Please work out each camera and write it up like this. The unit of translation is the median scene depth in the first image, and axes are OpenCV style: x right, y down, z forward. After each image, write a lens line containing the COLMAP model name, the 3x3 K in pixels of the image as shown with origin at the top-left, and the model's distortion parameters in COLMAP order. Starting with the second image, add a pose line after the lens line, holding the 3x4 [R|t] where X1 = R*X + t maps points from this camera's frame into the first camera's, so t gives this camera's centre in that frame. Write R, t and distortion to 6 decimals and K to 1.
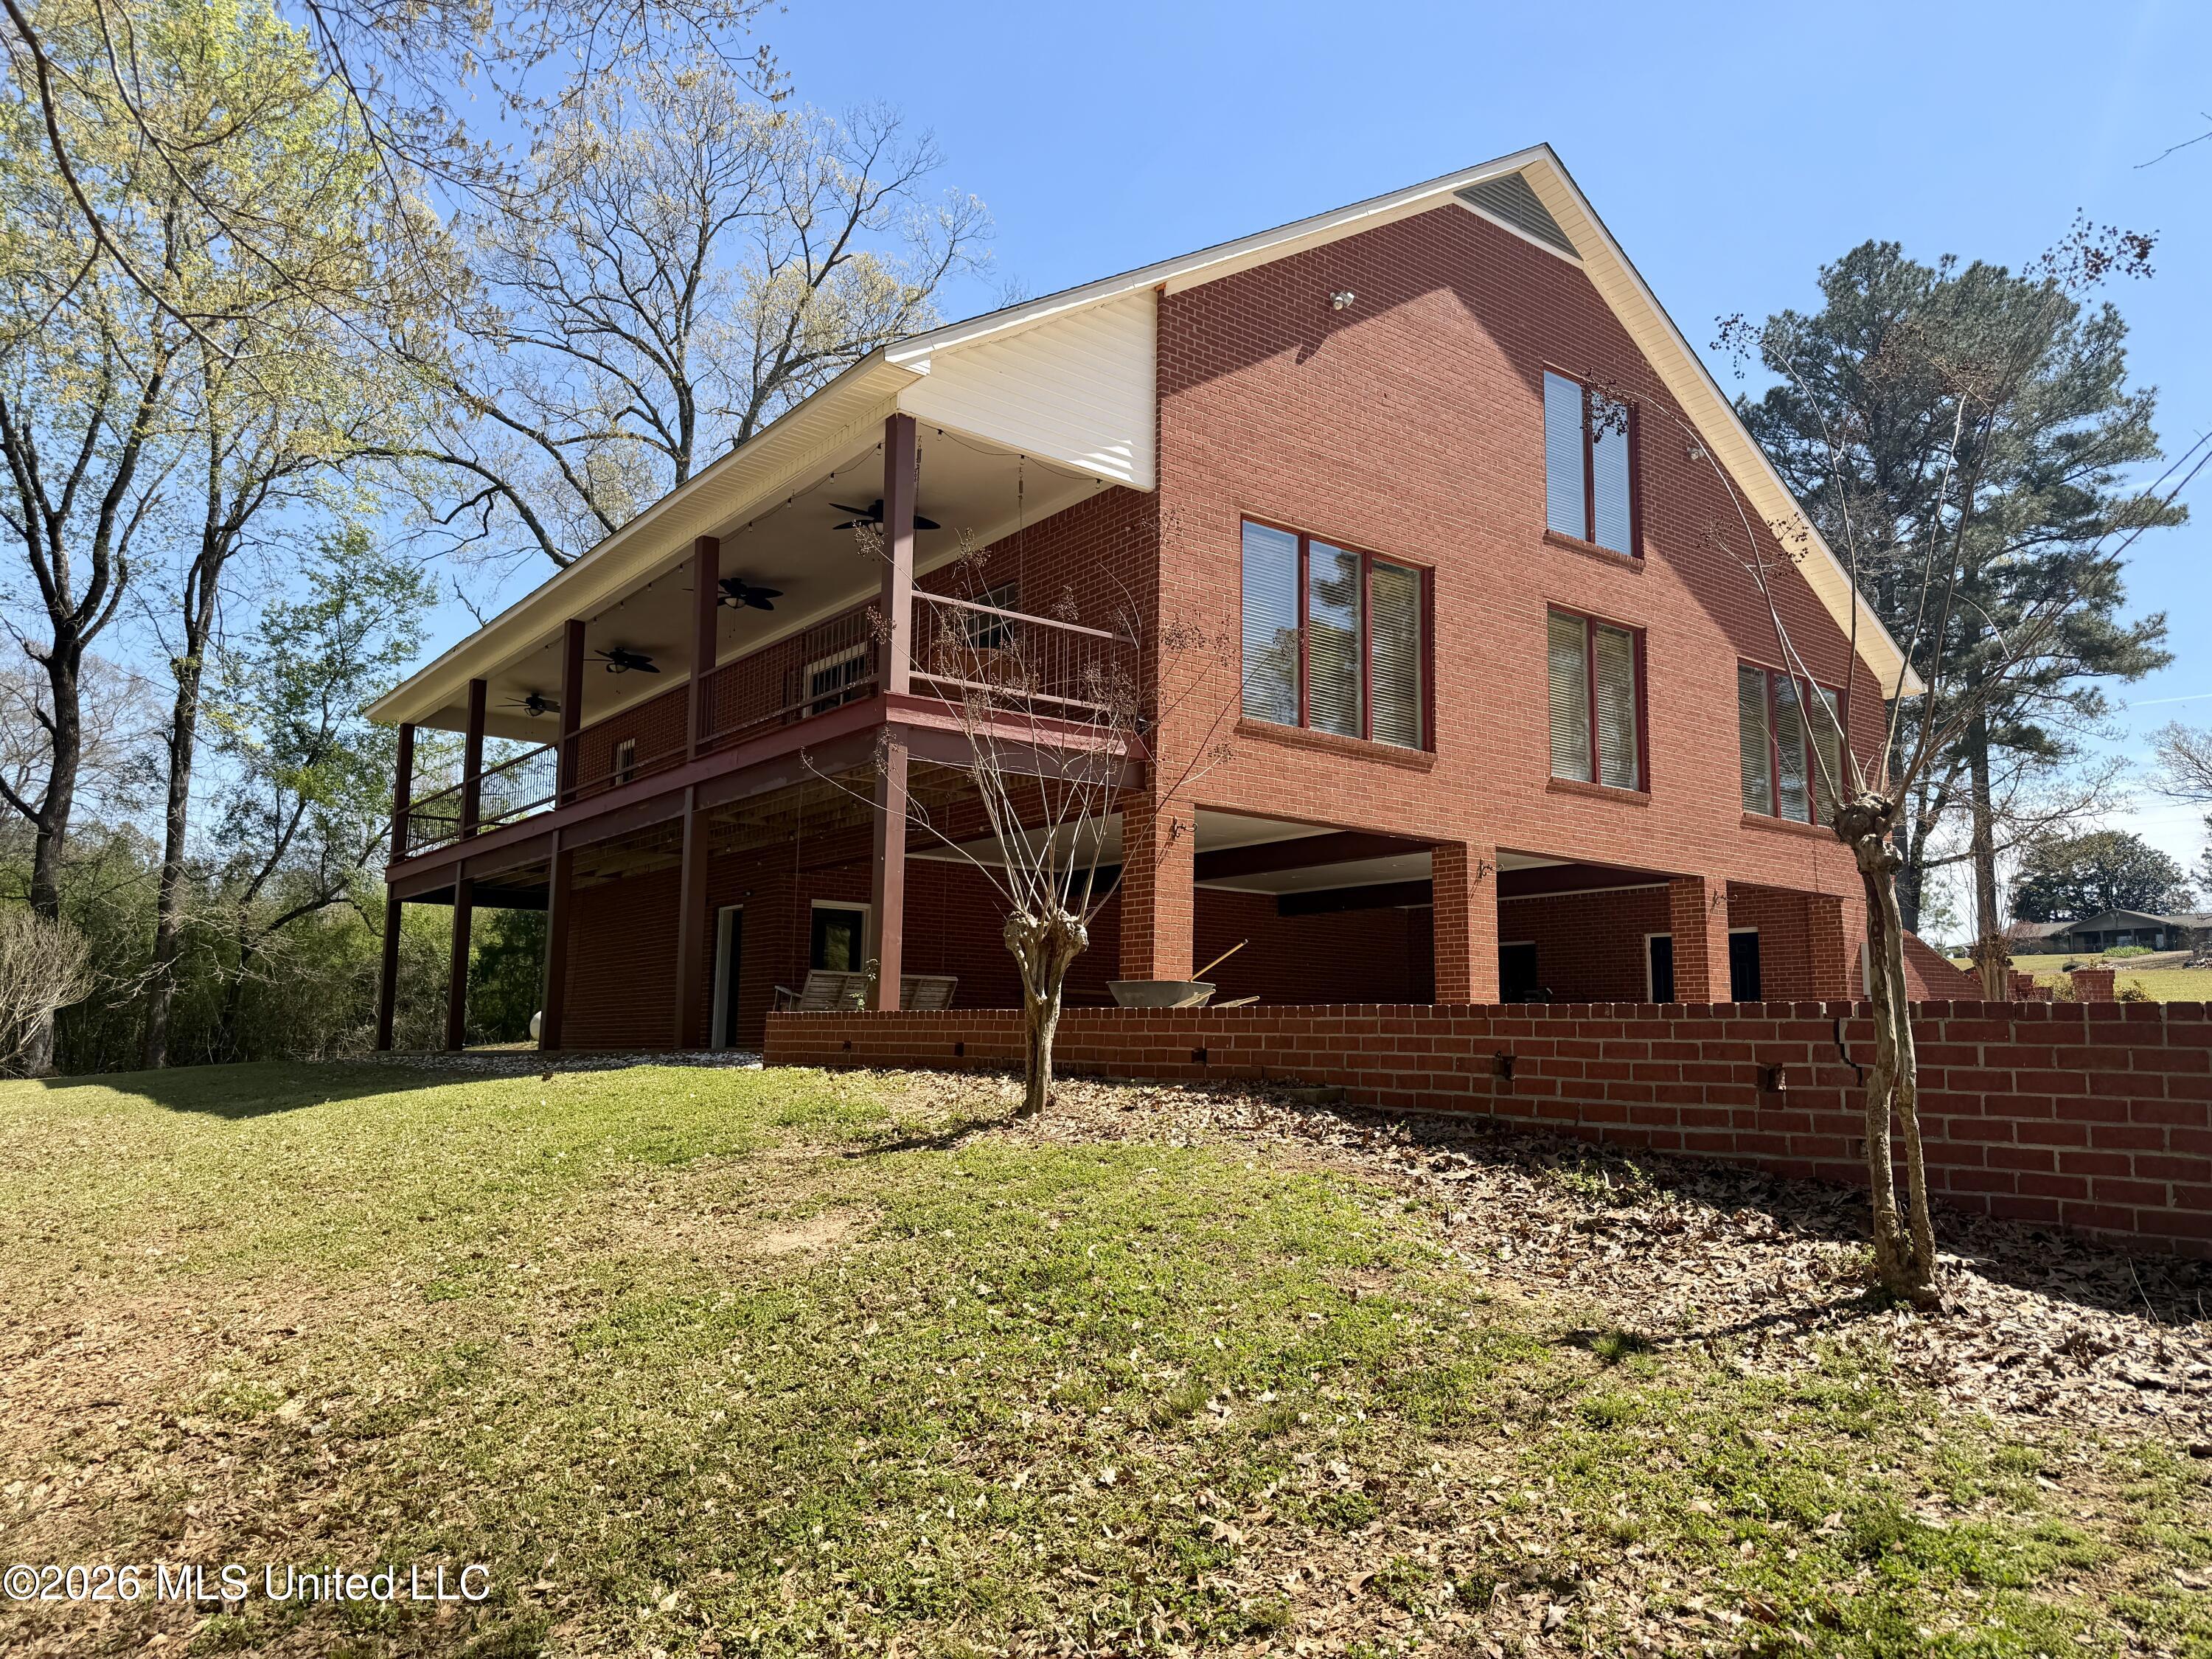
lens RADIAL K [[1546.2, 0, 1104.8], [0, 1546.2, 833.5], [0, 0, 1]] dist [0.062855, -0.070764]
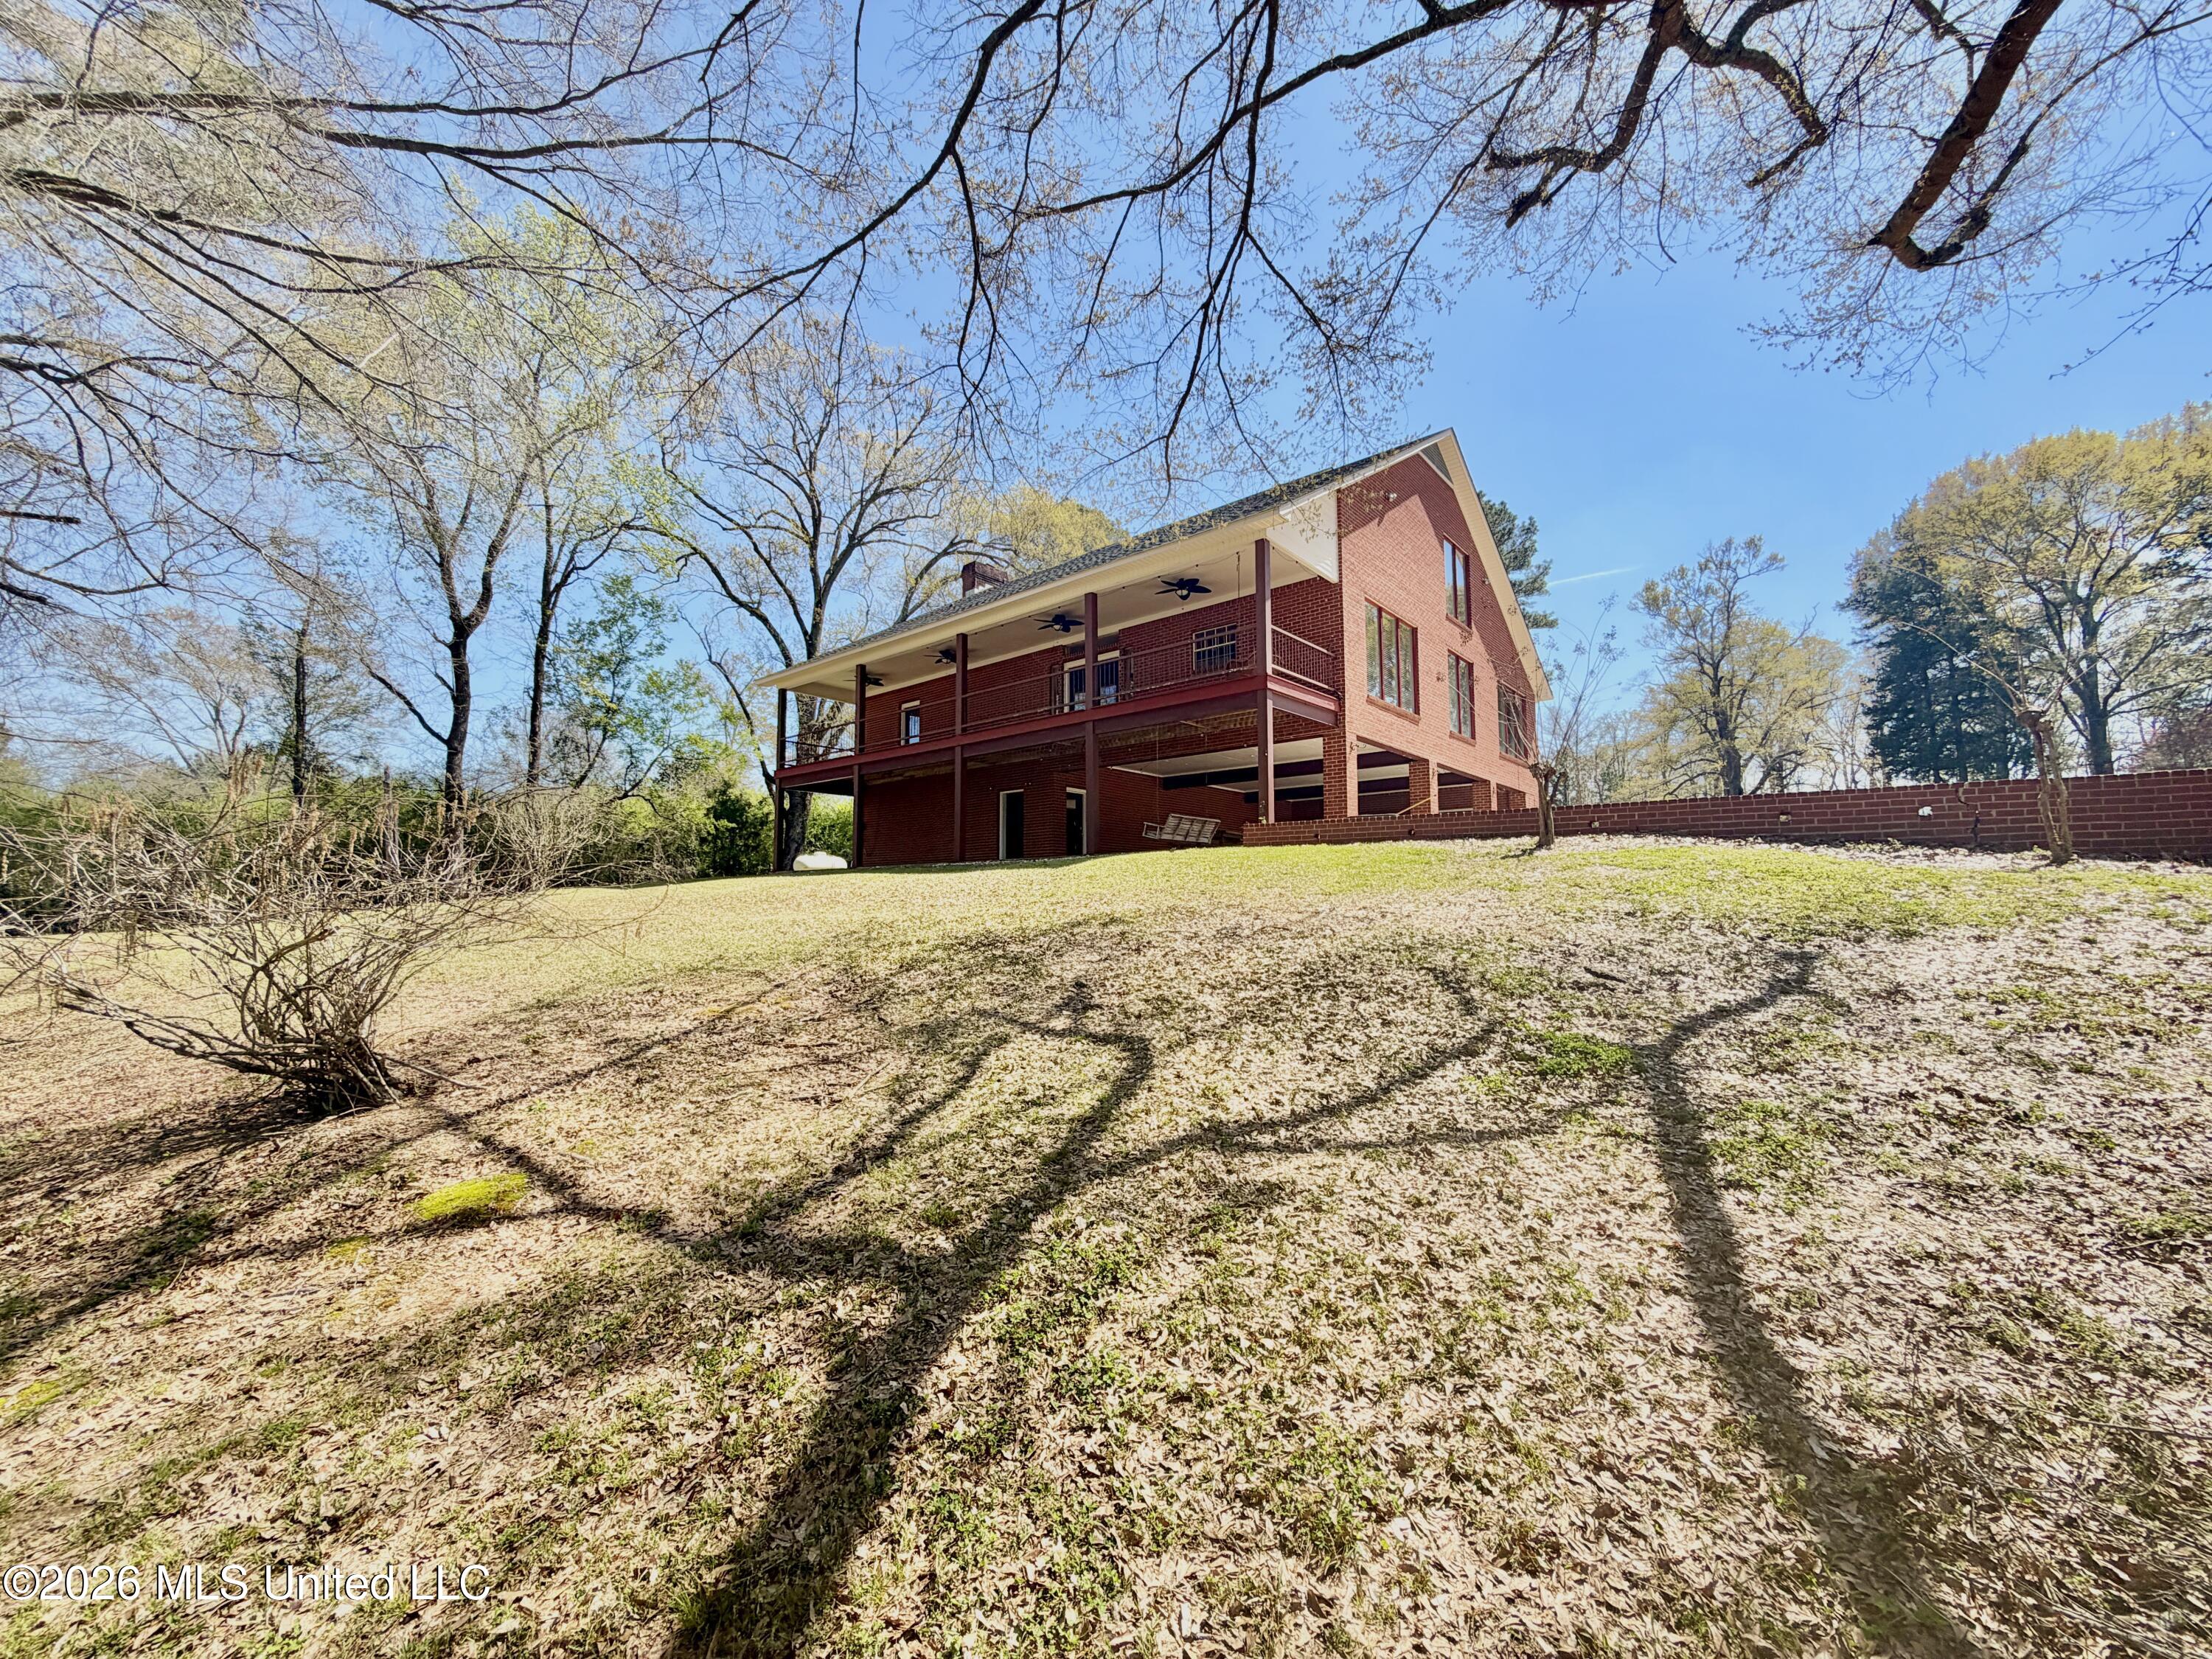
lens RADIAL K [[883.8, 0, 1103.0], [0, 883.8, 817.4], [0, 0, 1]] dist [-0.002266, 0.000857]
pose [[0.977986, 0.005626, 0.208597, -0.203464], [-0.014915, 0.998964, 0.042989, 0.018151], [-0.208139, -0.045154, 0.977056, -0.040830]]
